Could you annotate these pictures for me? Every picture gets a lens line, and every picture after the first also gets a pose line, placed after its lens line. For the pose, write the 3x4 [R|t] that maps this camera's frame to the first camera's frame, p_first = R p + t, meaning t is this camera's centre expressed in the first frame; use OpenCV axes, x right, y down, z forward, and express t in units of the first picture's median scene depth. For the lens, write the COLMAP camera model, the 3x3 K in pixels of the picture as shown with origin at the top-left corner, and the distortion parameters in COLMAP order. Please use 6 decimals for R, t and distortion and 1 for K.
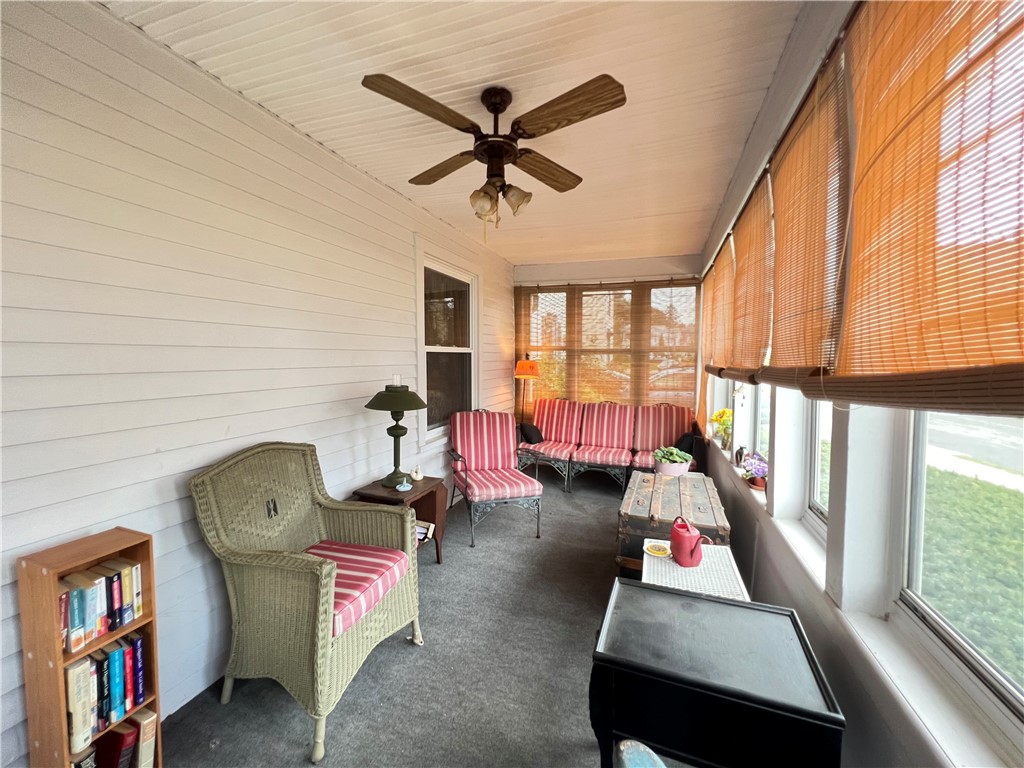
lens RADIAL K [[412.4, 0, 509.6], [0, 412.4, 384.6], [0, 0, 1]] dist [-0.000650, 0.000047]
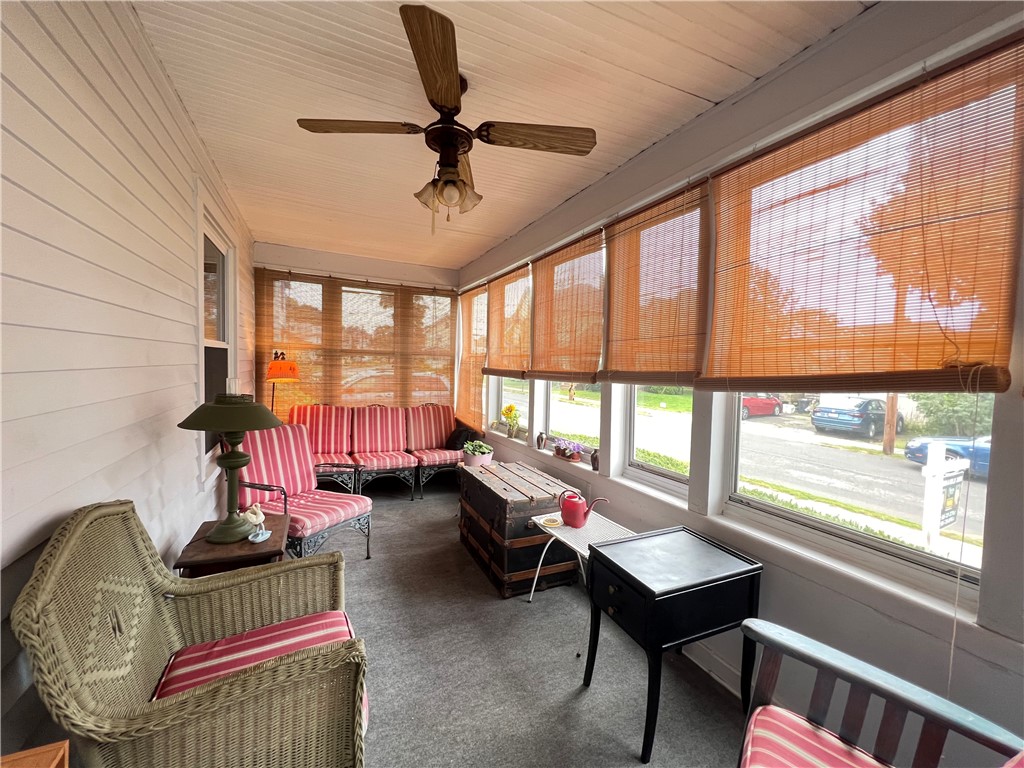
lens RADIAL K [[415.1, 0, 510.4], [0, 415.1, 384.5], [0, 0, 1]] dist [-0.003986, 0.001415]
pose [[0.697569, -0.018254, 0.716285, -0.283850], [0.021709, 0.999755, 0.004336, -0.004330], [-0.716188, 0.012525, 0.697795, 0.113443]]
